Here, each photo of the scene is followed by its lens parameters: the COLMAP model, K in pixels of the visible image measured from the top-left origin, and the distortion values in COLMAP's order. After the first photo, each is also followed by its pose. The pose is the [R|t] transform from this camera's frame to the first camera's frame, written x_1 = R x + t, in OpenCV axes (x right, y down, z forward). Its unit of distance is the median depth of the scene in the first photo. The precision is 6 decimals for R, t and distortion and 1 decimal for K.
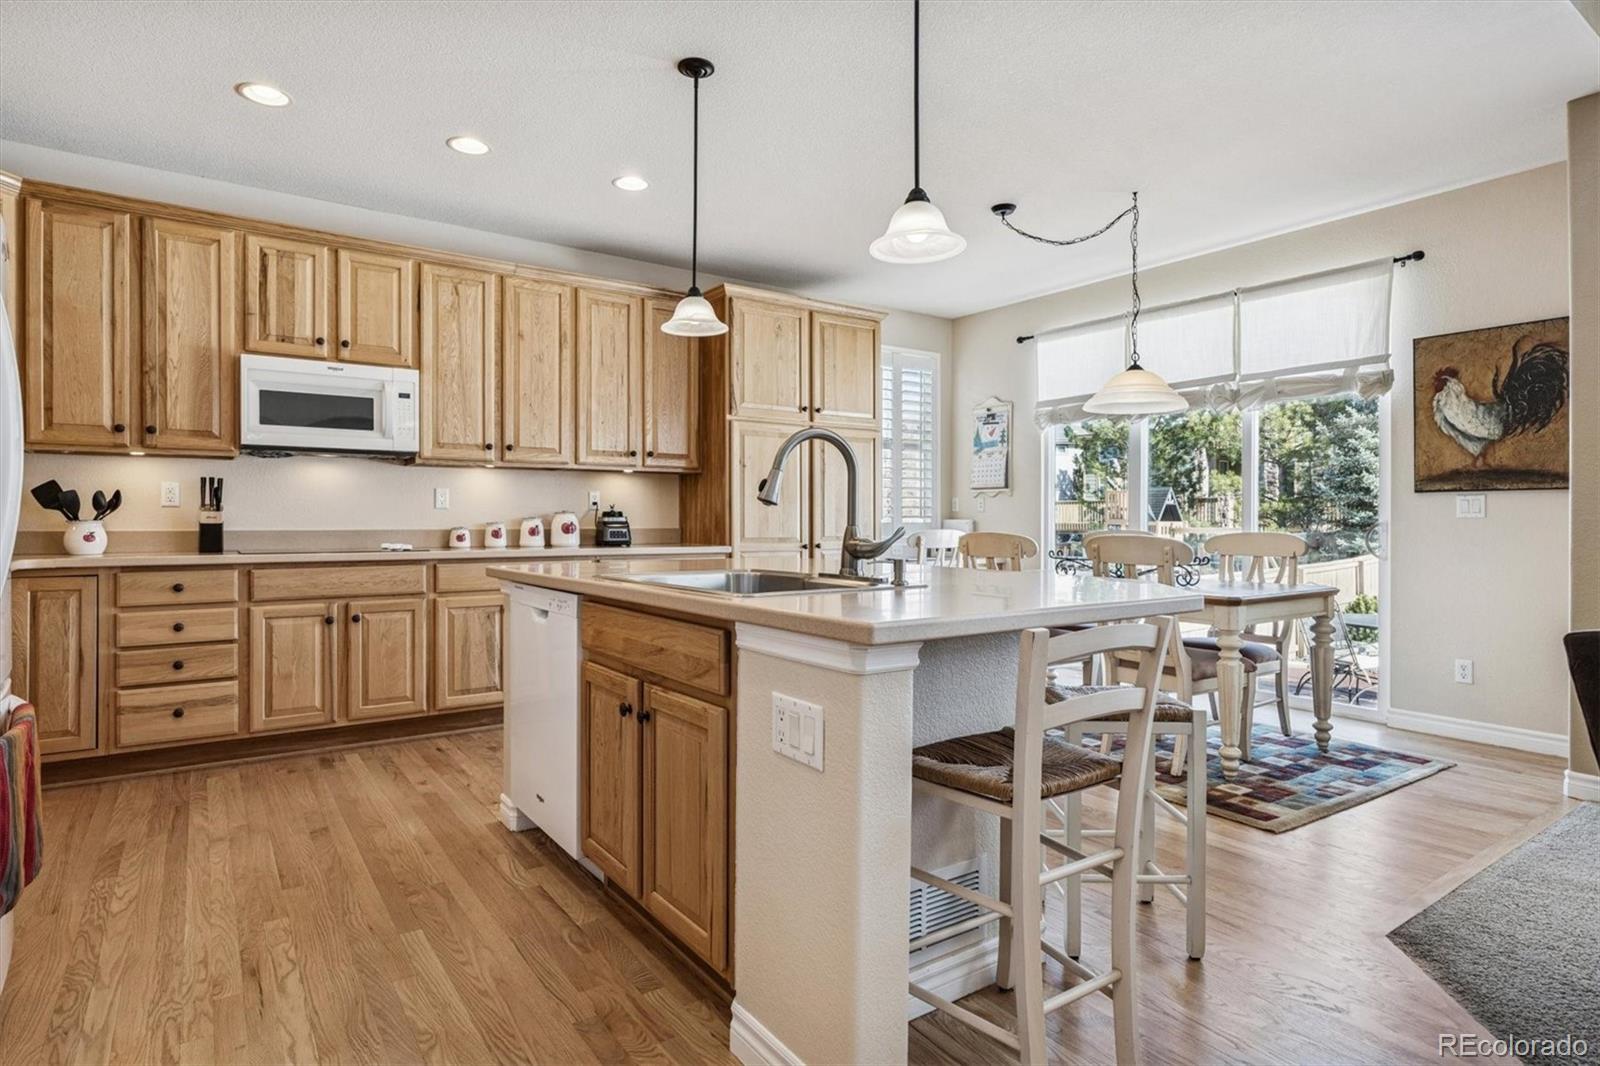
lens RADIAL K [[864.2, 0, 800.0], [0, 864.2, 533.0], [0, 0, 1]] dist [-0.005675, 0.000816]
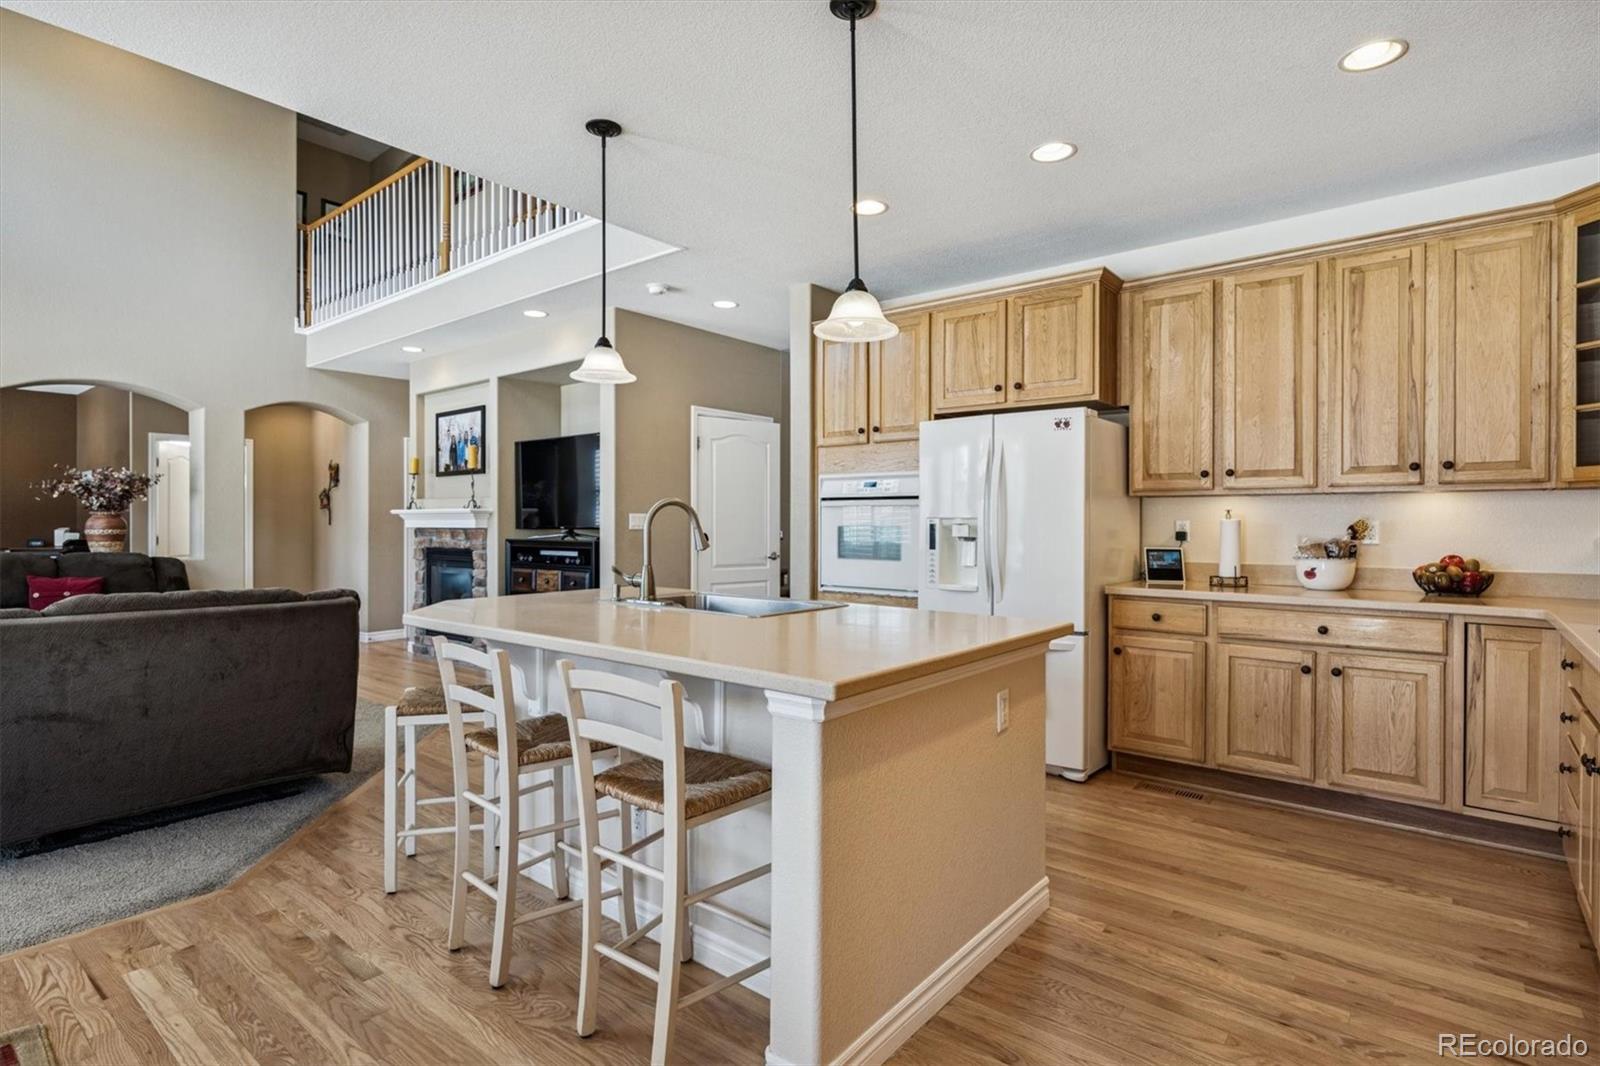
lens RADIAL K [[797.8, 0, 800.0], [0, 797.8, 533.0], [0, 0, 1]] dist [0.001403, 0.000222]
pose [[-0.964915, -0.003651, -0.262538, 0.121573], [-0.010506, 0.999639, 0.024713, -0.073109], [0.262353, 0.026605, -0.964605, 1.811593]]
